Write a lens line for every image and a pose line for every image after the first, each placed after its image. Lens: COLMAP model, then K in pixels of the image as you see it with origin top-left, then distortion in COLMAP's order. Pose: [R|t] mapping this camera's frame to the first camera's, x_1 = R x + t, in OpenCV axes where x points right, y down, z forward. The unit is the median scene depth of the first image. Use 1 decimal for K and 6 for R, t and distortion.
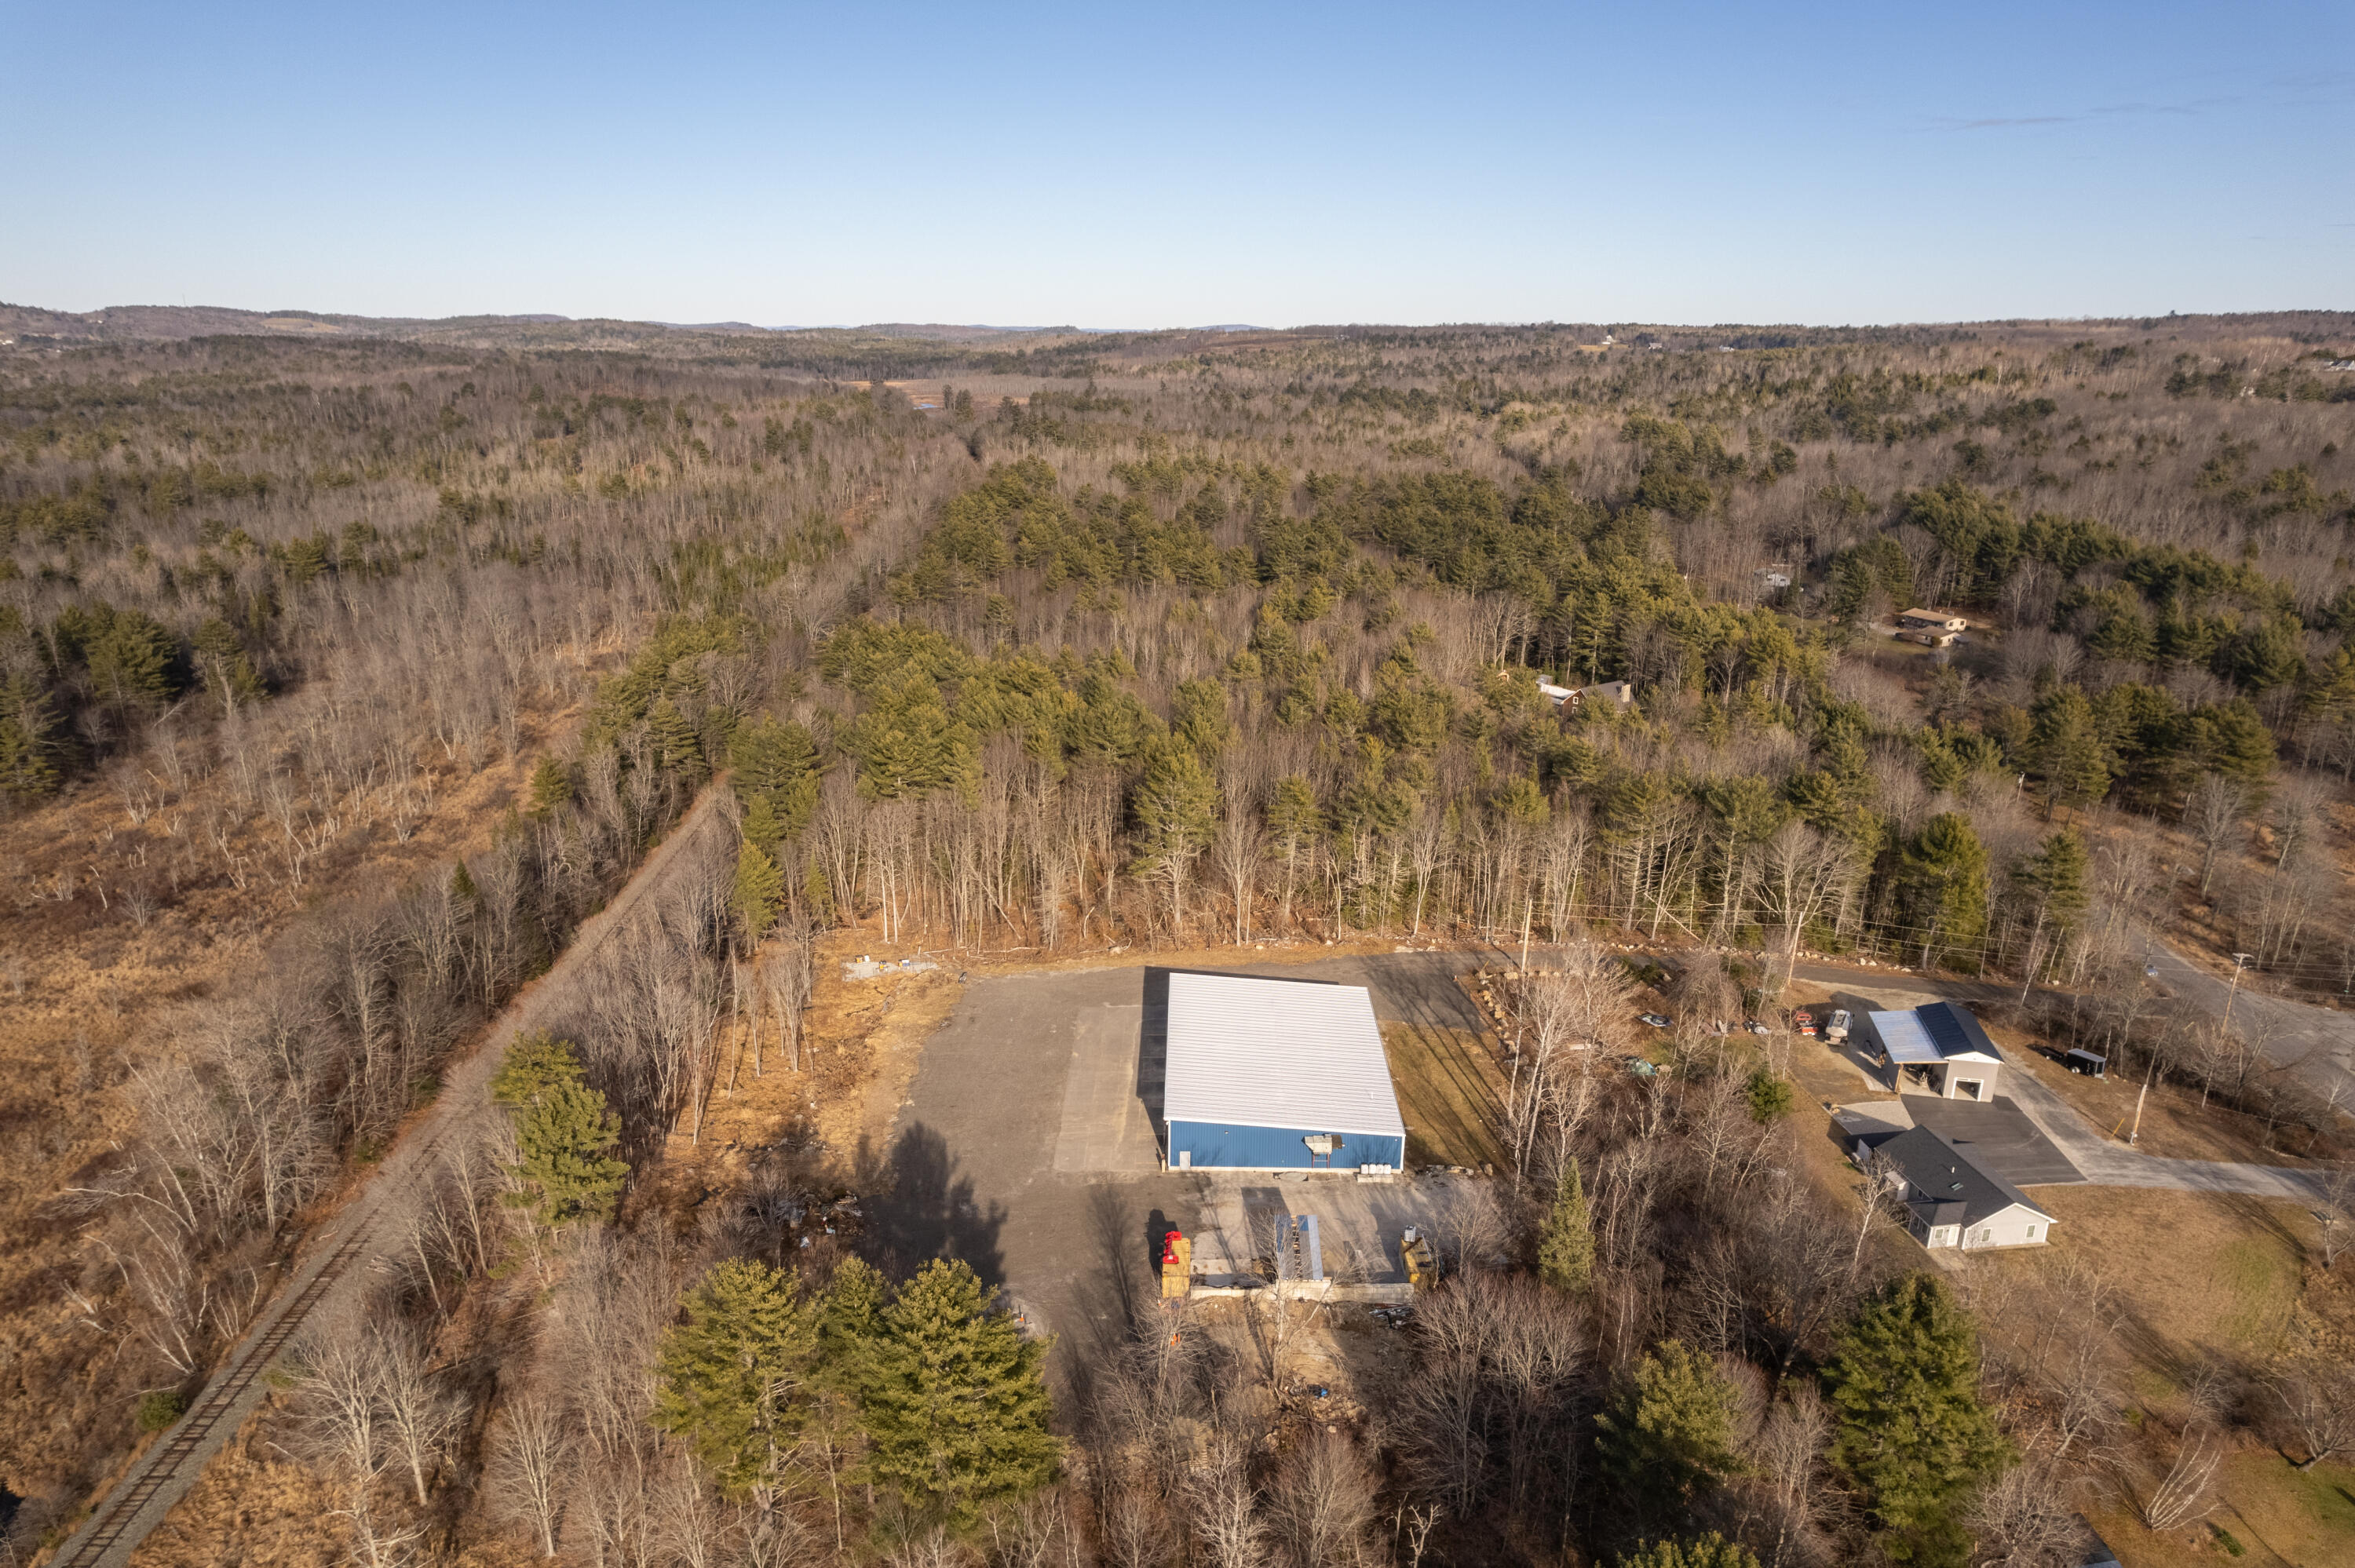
lens RADIAL K [[1500.1, 0, 1178.4], [0, 1500.1, 817.6], [0, 0, 1]] dist [-0.077569, 0.063566]
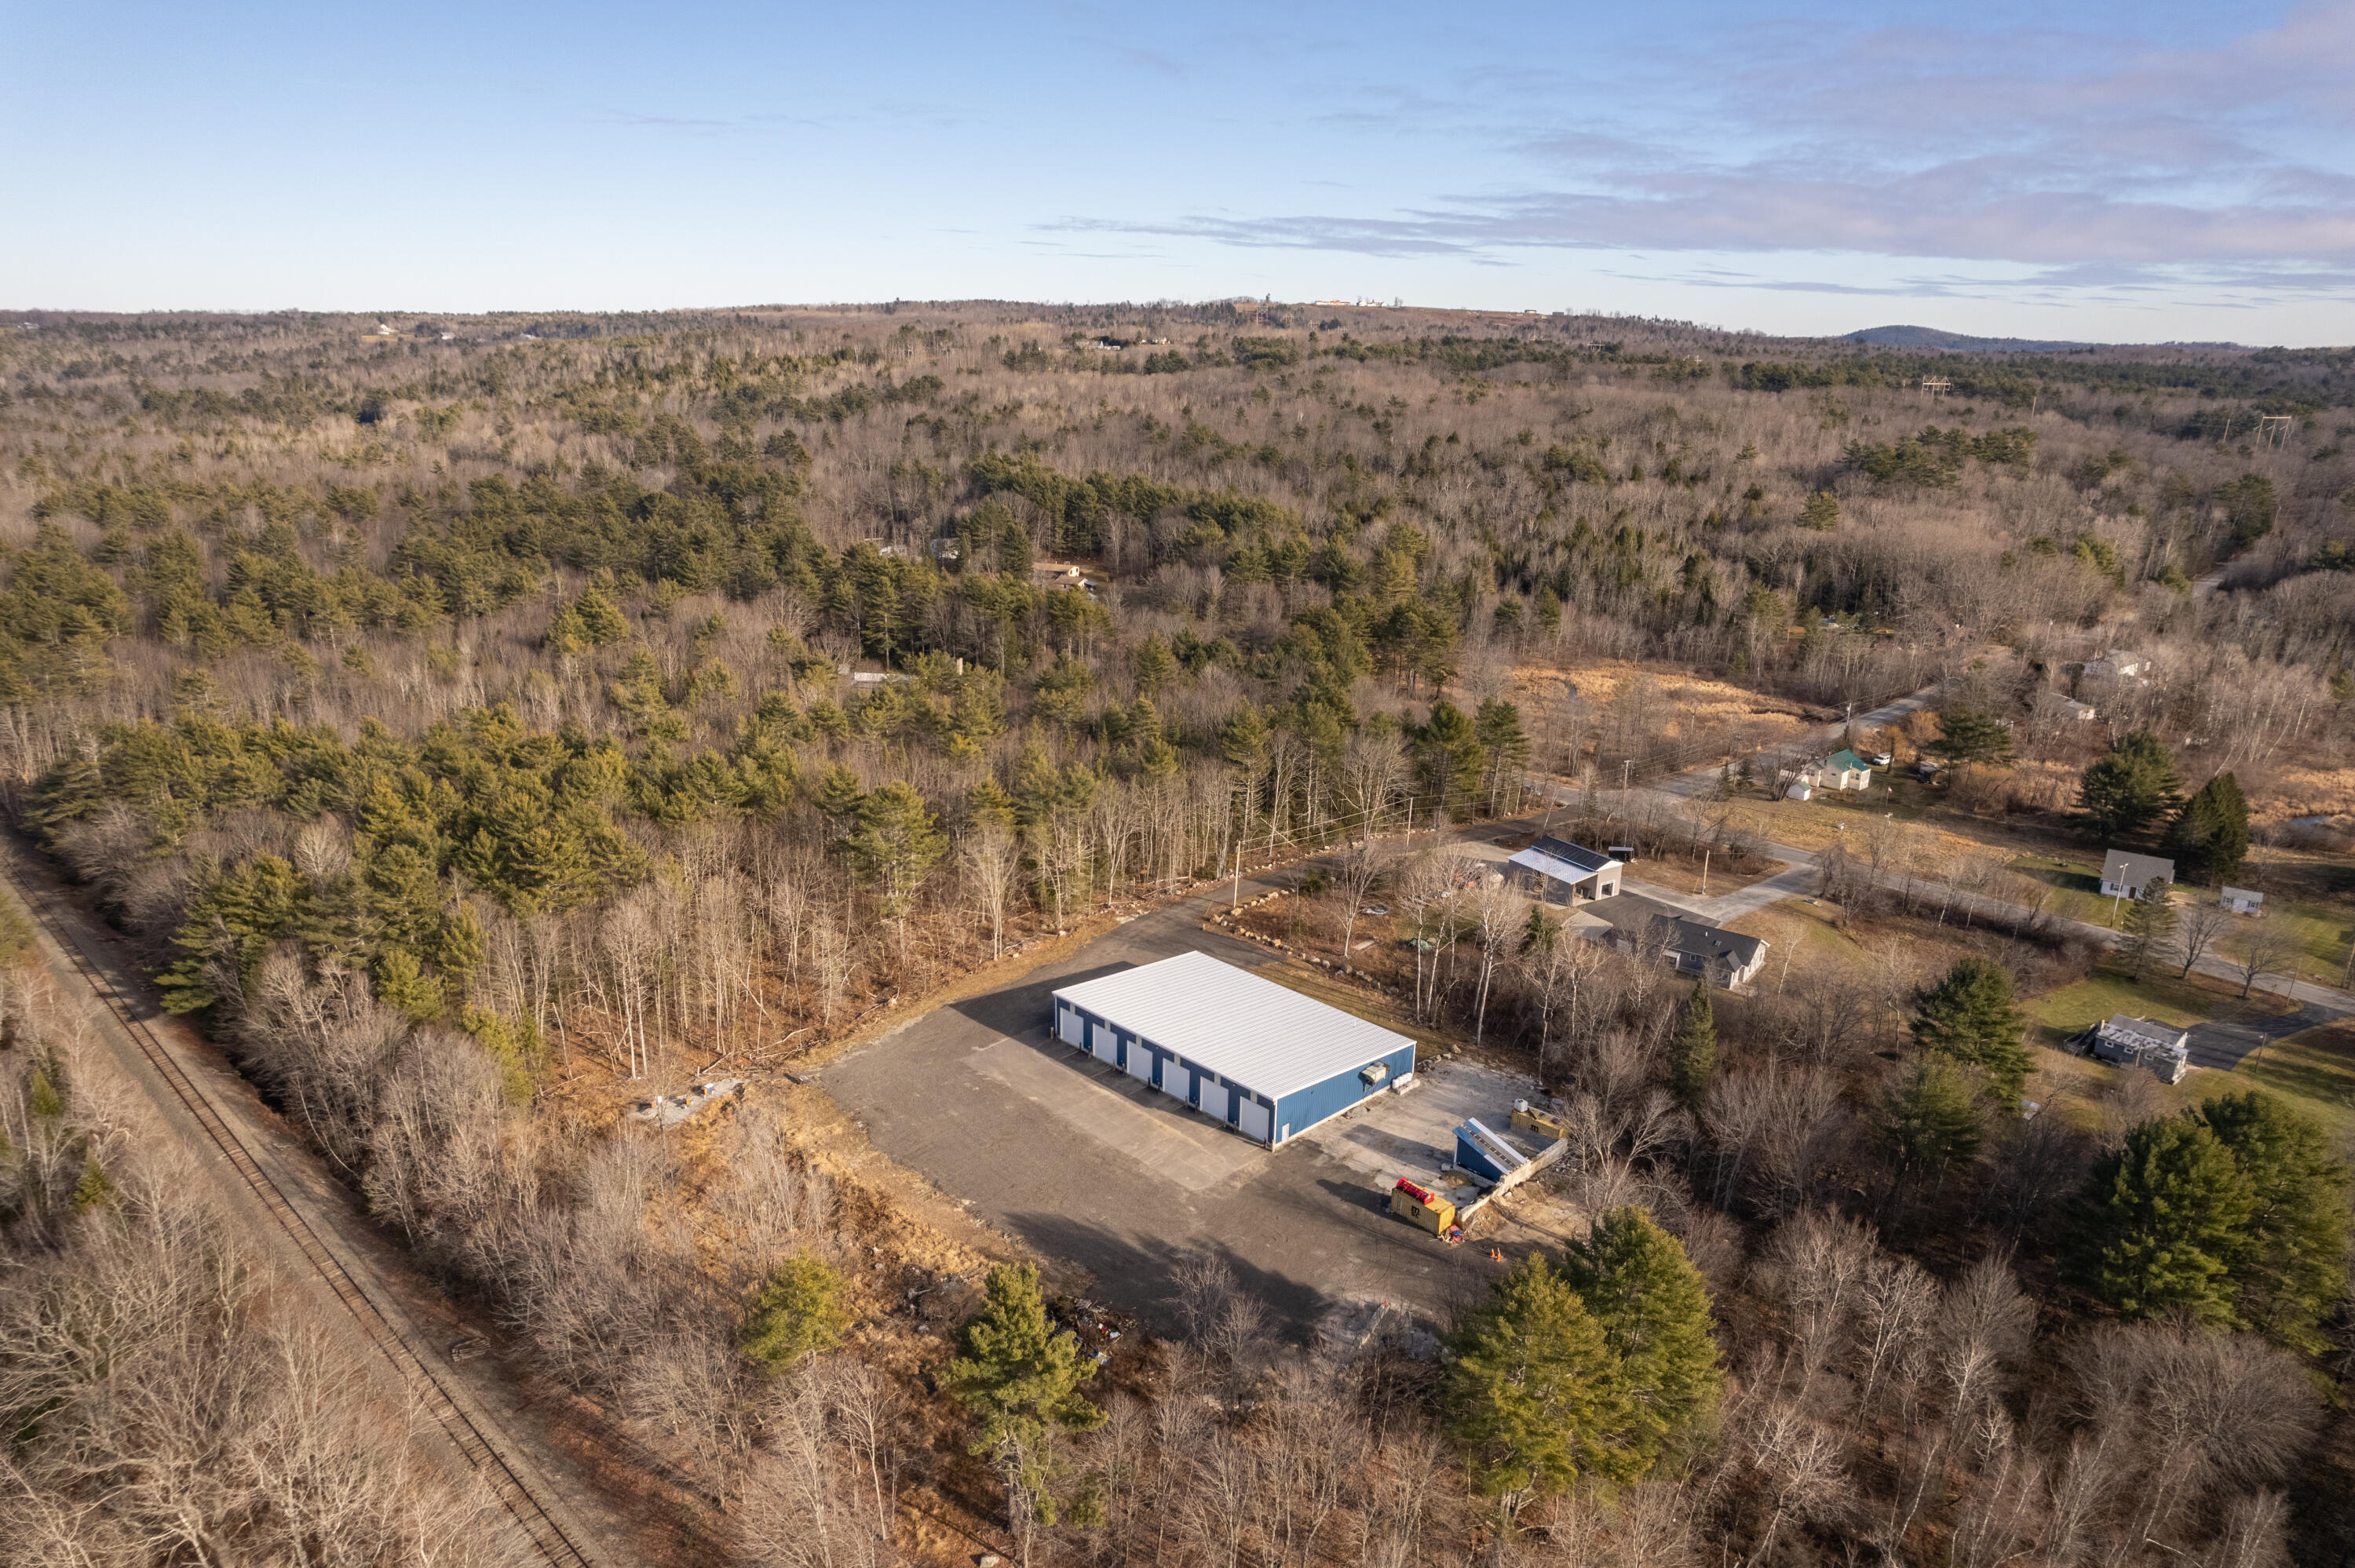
lens RADIAL K [[1500.1, 0, 1178.4], [0, 1500.1, 817.6], [0, 0, 1]] dist [-0.077569, 0.063566]
pose [[0.709409, -0.216200, 0.670817, -0.185239], [0.209780, 0.973422, 0.091878, -0.025505], [-0.672852, 0.075545, 0.735909, 0.070815]]
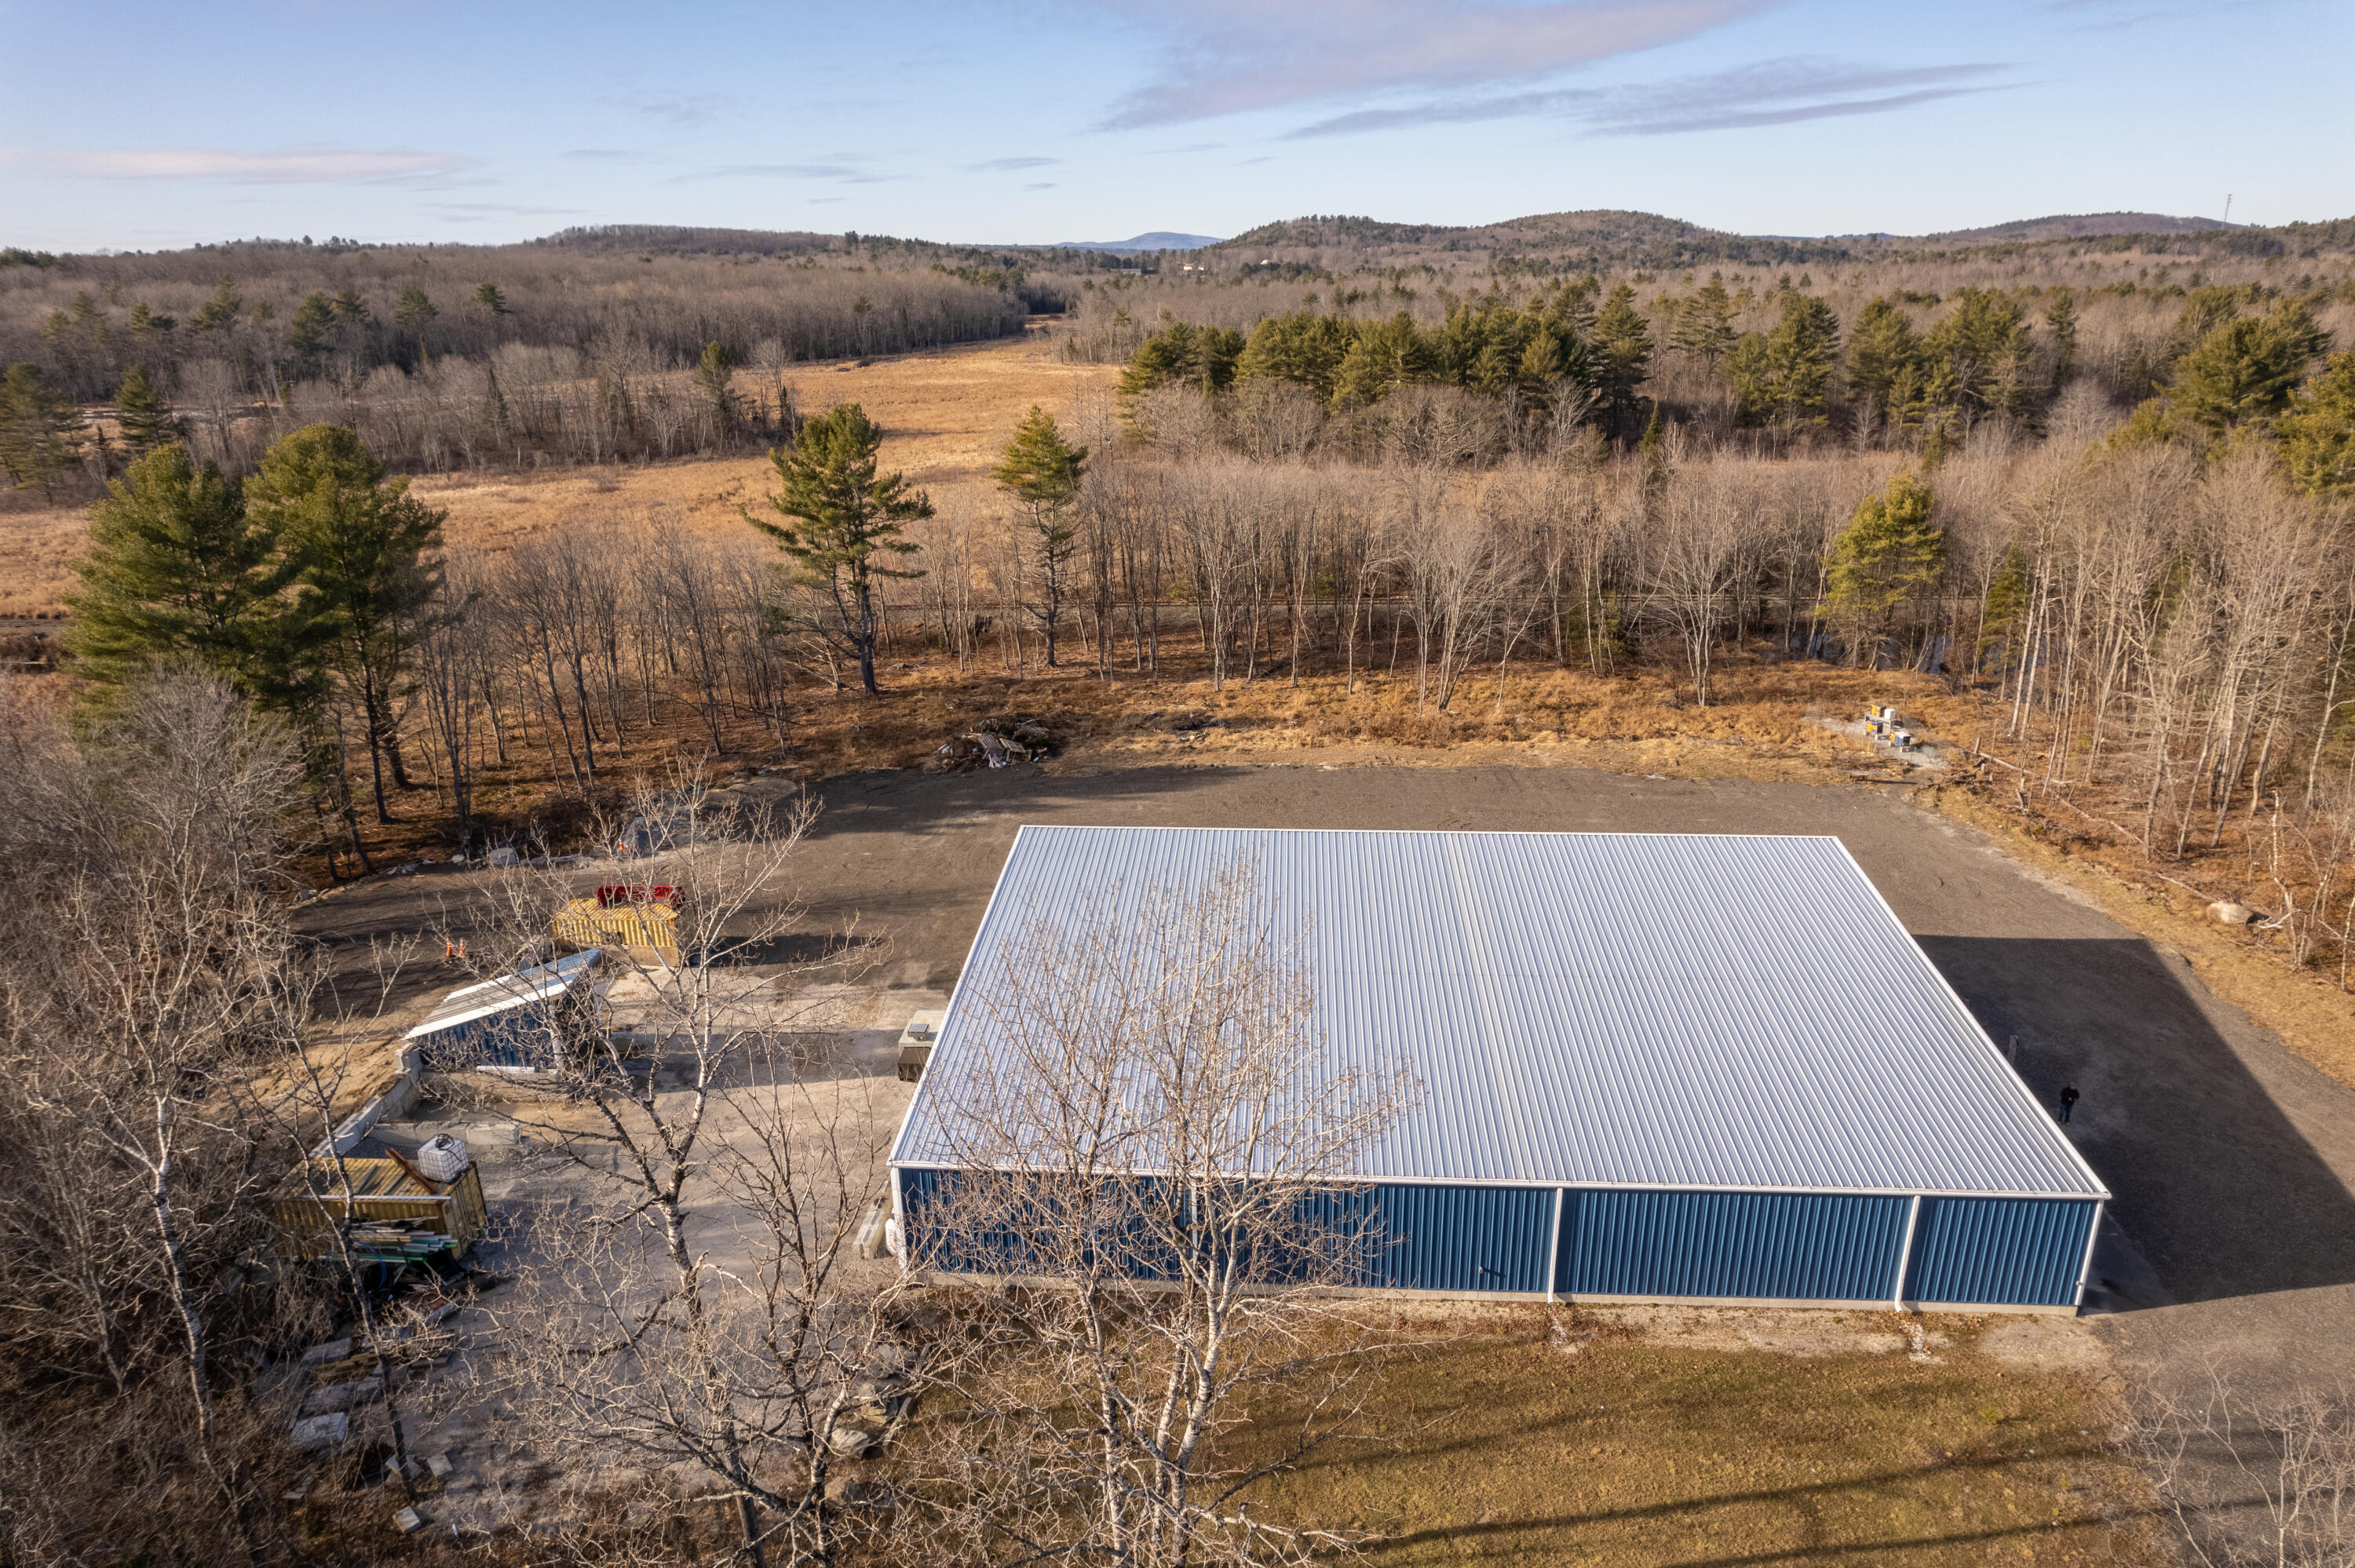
lens RADIAL K [[1510.4, 0, 1178.1], [0, 1510.4, 798.6], [0, 0, 1]] dist [-0.078597, 0.065115]
pose [[-0.061747, 0.329533, -0.942123, 0.107157], [-0.296903, 0.895129, 0.332555, 0.007833], [0.952909, 0.300253, 0.042568, 0.268247]]
